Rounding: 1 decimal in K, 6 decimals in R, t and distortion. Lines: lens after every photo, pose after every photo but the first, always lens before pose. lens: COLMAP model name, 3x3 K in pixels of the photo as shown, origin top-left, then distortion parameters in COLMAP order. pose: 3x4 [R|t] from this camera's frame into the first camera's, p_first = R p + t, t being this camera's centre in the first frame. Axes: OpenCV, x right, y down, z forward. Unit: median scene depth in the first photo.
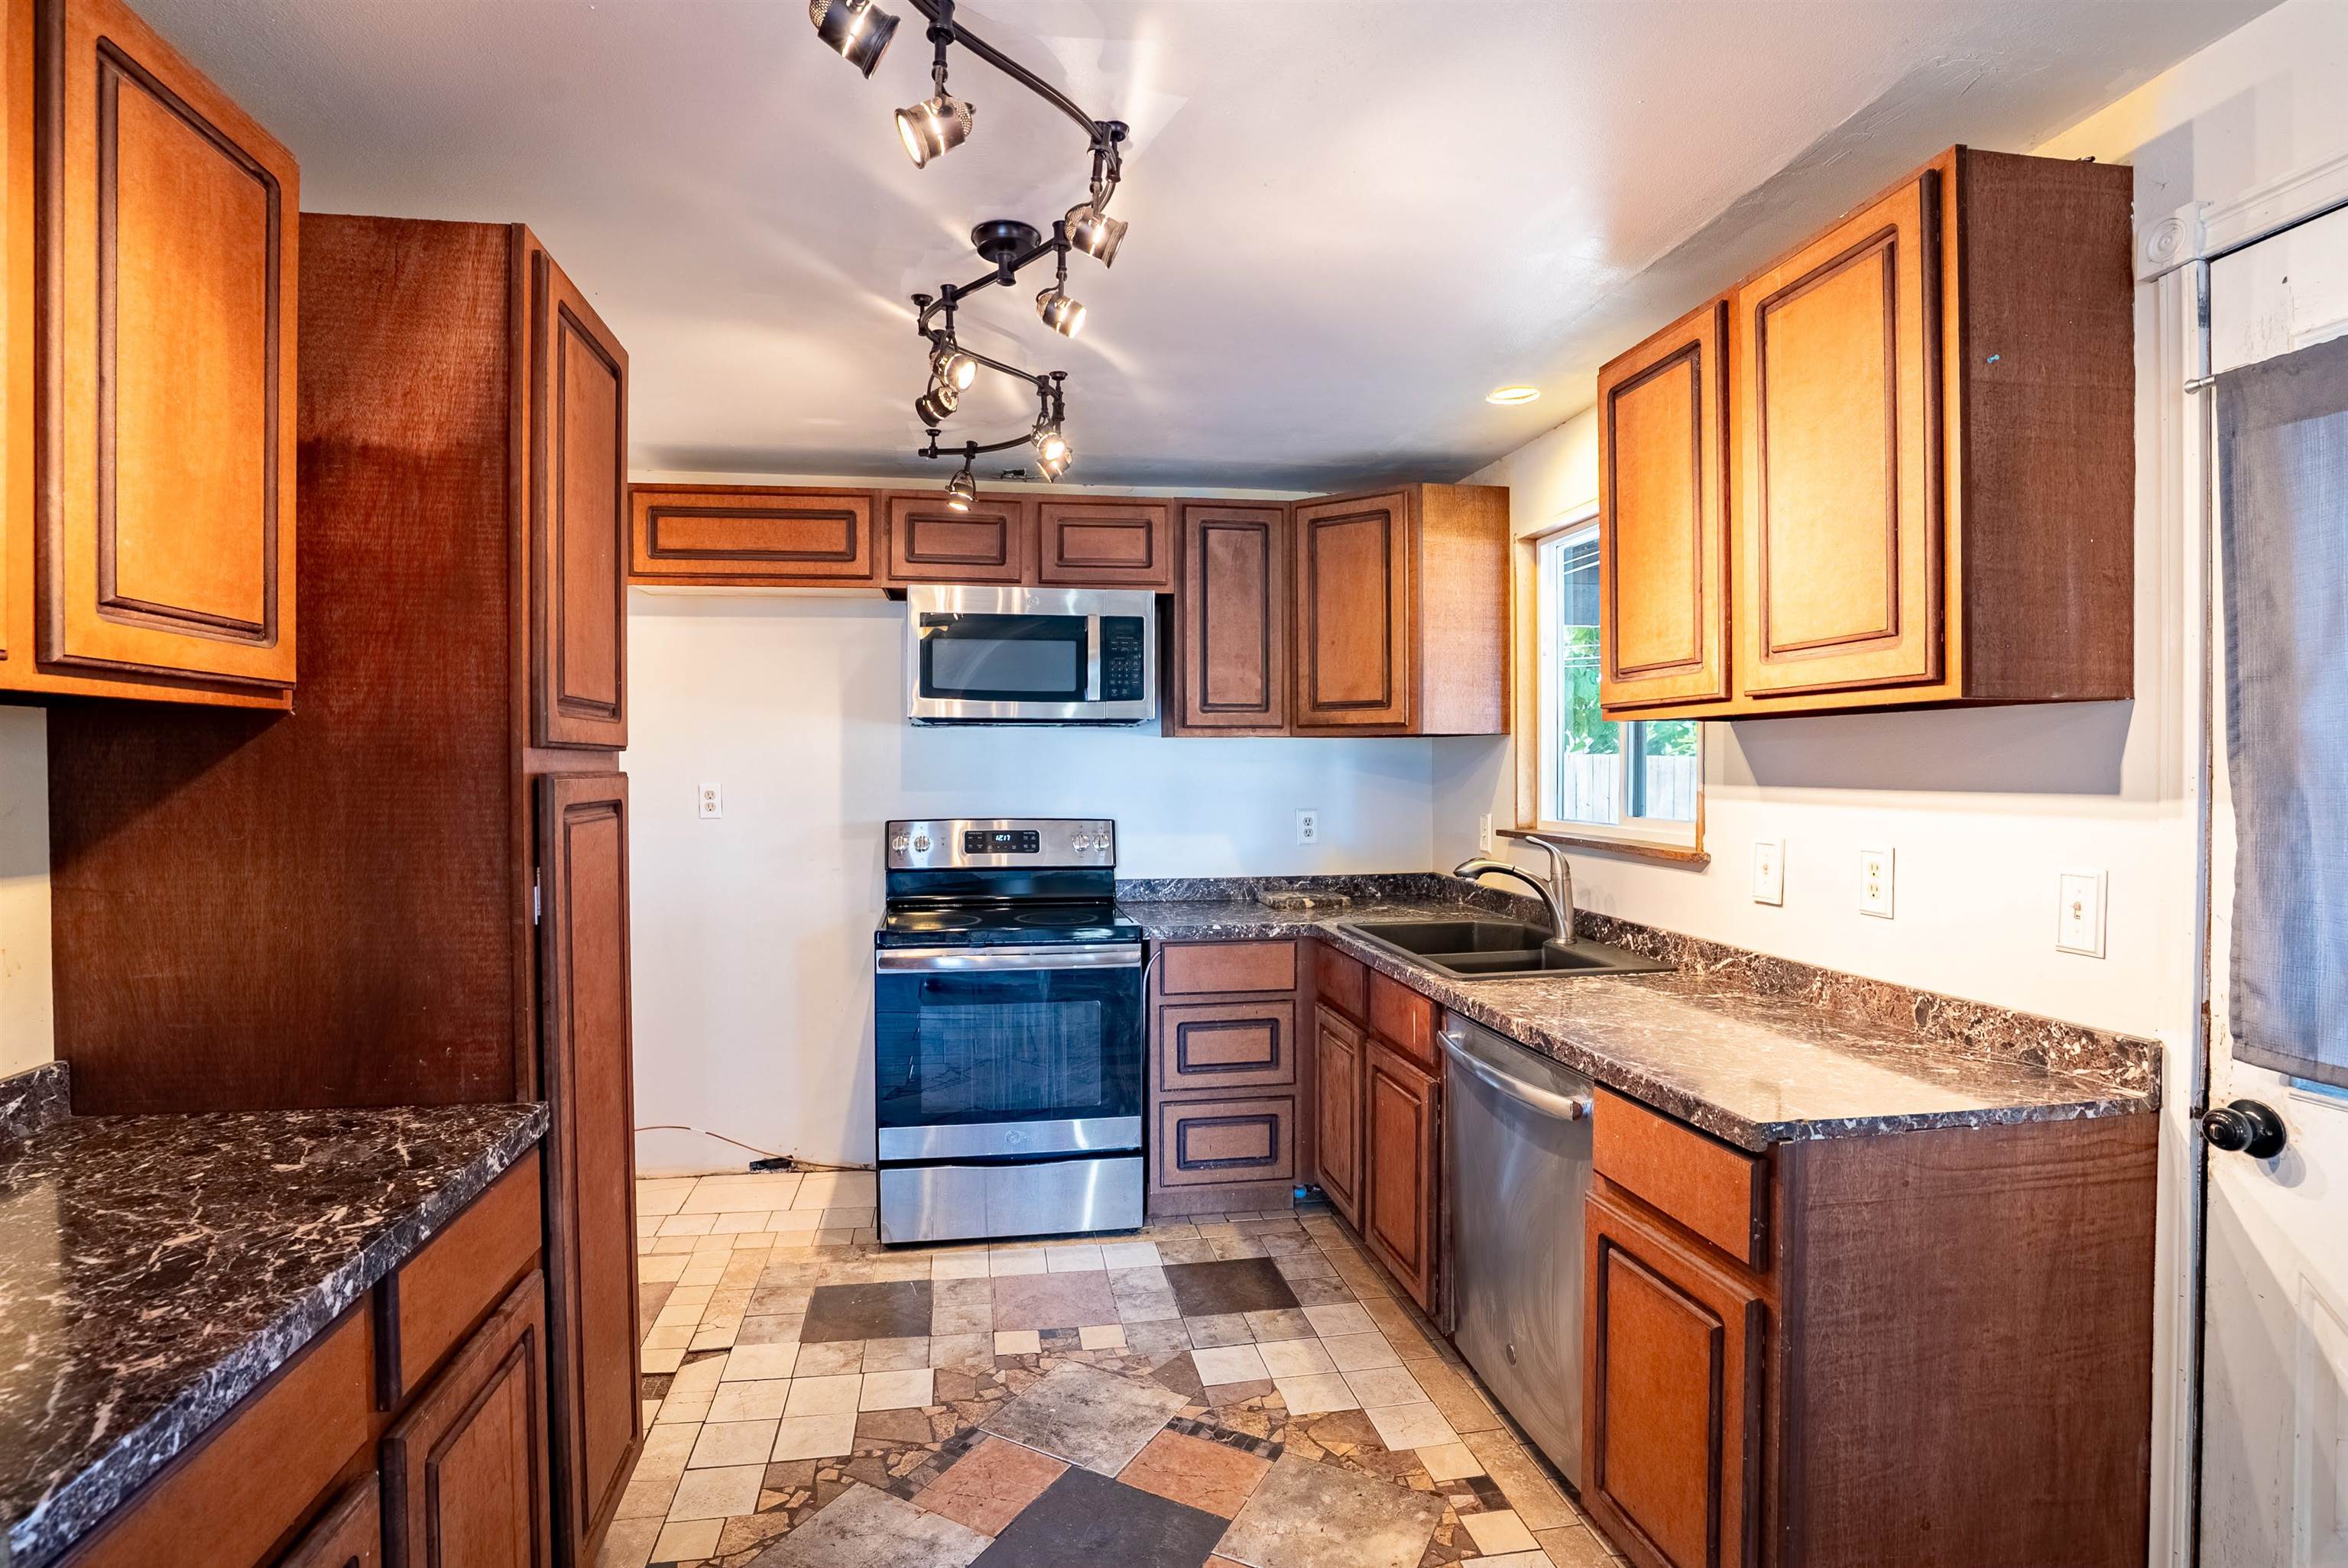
lens RADIAL K [[1099.4, 0, 1192.8], [0, 1099.4, 762.7], [0, 0, 1]] dist [-0.046666, 0.014215]
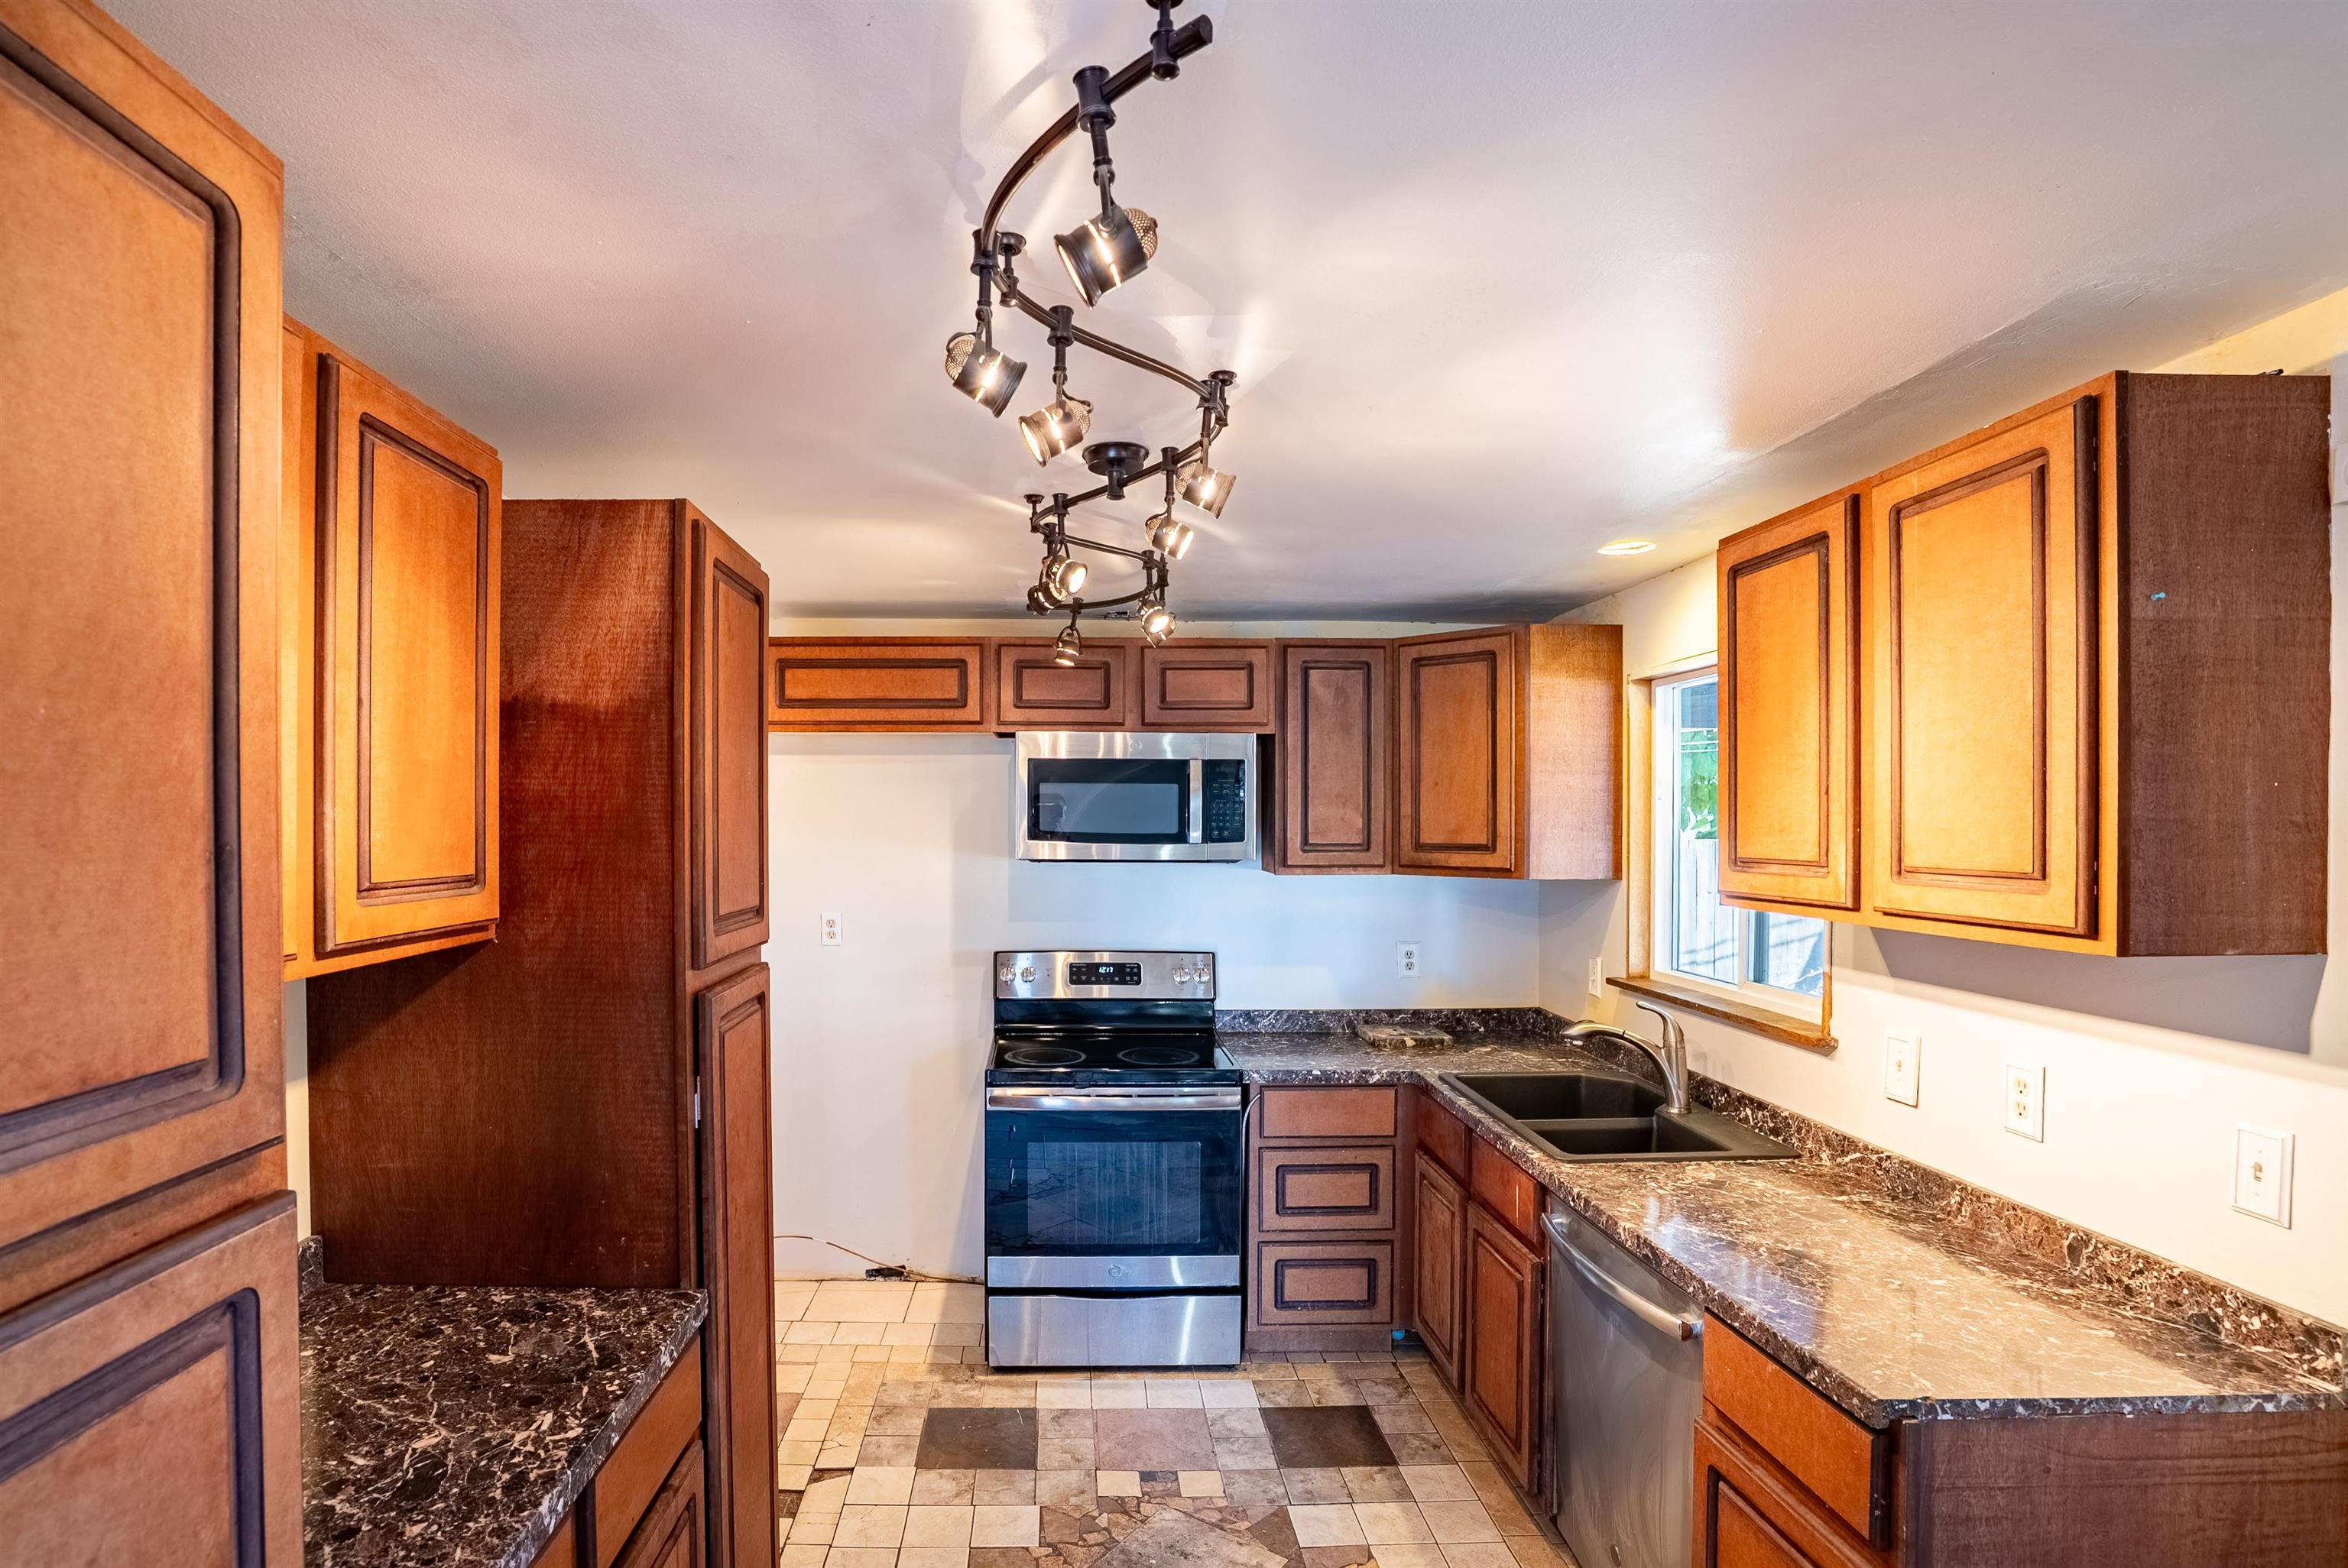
lens RADIAL K [[1099.4, 0, 1136.1], [0, 1099.4, 848.0], [0, 0, 1]] dist [-0.046666, 0.014215]
pose [[0.990328, 0.003516, -0.138701, -0.006740], [-0.003514, 0.999994, 0.000263, -0.120990], [0.138701, 0.000227, 0.990334, -0.036375]]
